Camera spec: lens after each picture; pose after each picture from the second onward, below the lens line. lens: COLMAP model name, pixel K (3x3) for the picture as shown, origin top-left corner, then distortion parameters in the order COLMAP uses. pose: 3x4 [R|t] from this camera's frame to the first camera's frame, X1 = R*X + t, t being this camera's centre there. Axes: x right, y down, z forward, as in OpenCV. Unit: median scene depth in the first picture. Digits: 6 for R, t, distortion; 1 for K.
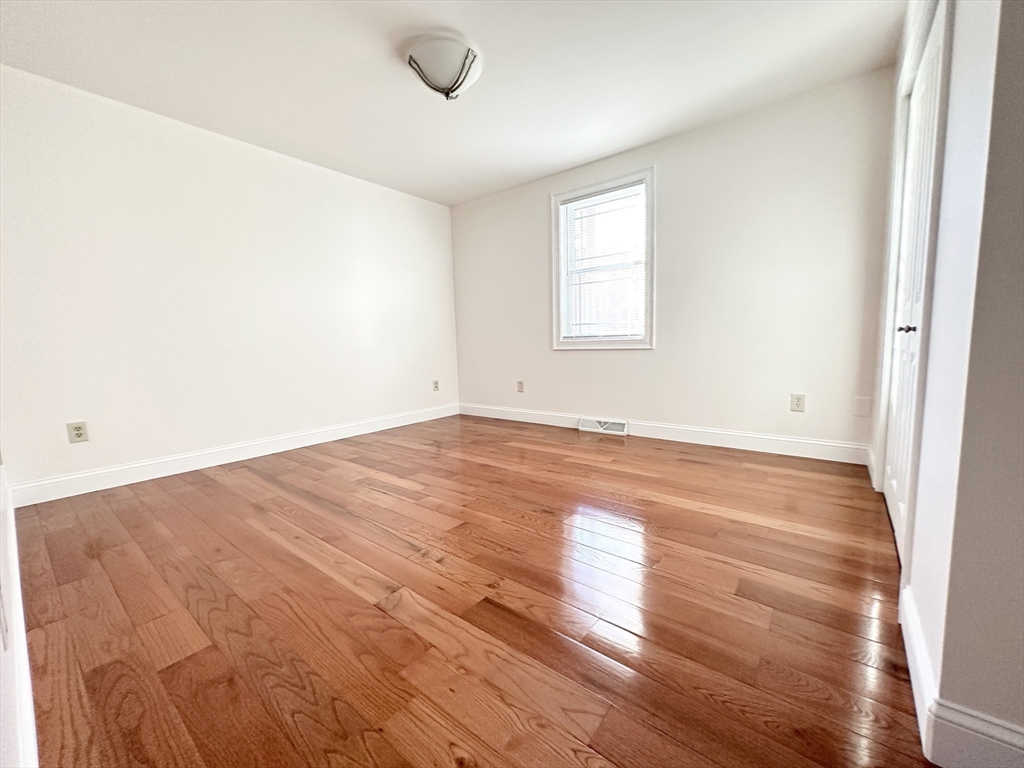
lens RADIAL K [[409.5, 0, 511.8], [0, 409.5, 383.2], [0, 0, 1]] dist [0.000582, 0.000561]
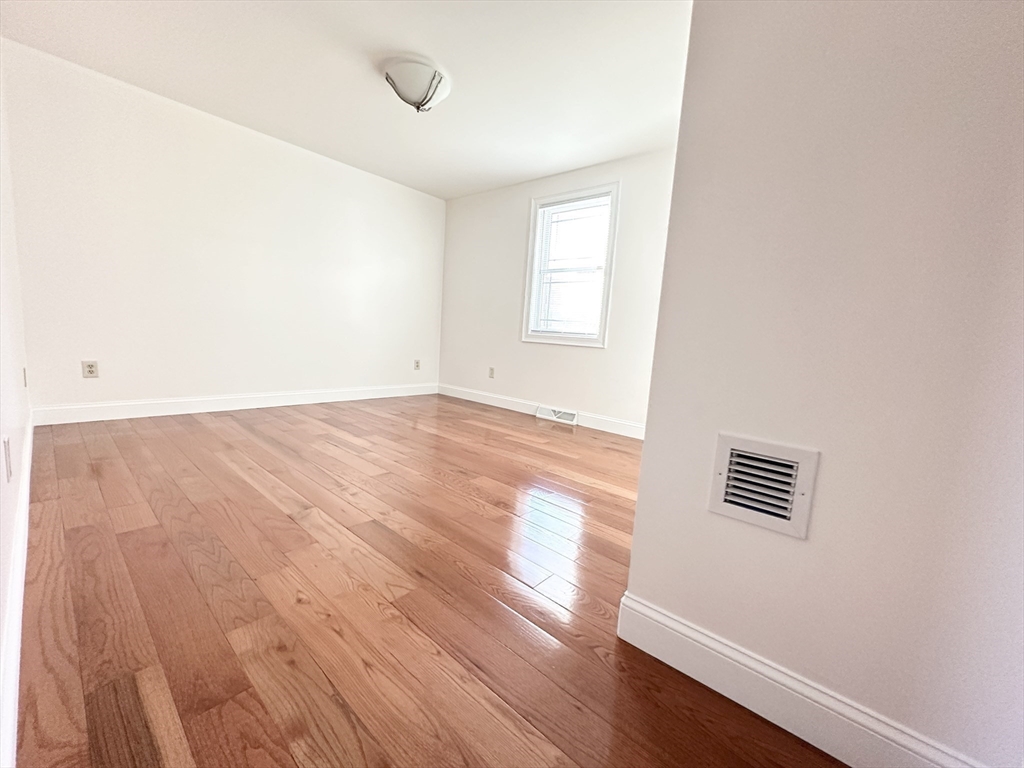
lens RADIAL K [[409.5, 0, 512.6], [0, 409.5, 383.8], [0, 0, 1]] dist [0.000582, 0.000561]
pose [[0.994543, 0.098138, -0.035400, 0.218531], [-0.097466, 0.995033, 0.020242, 0.018665], [0.037211, -0.016682, 0.999168, -0.151481]]
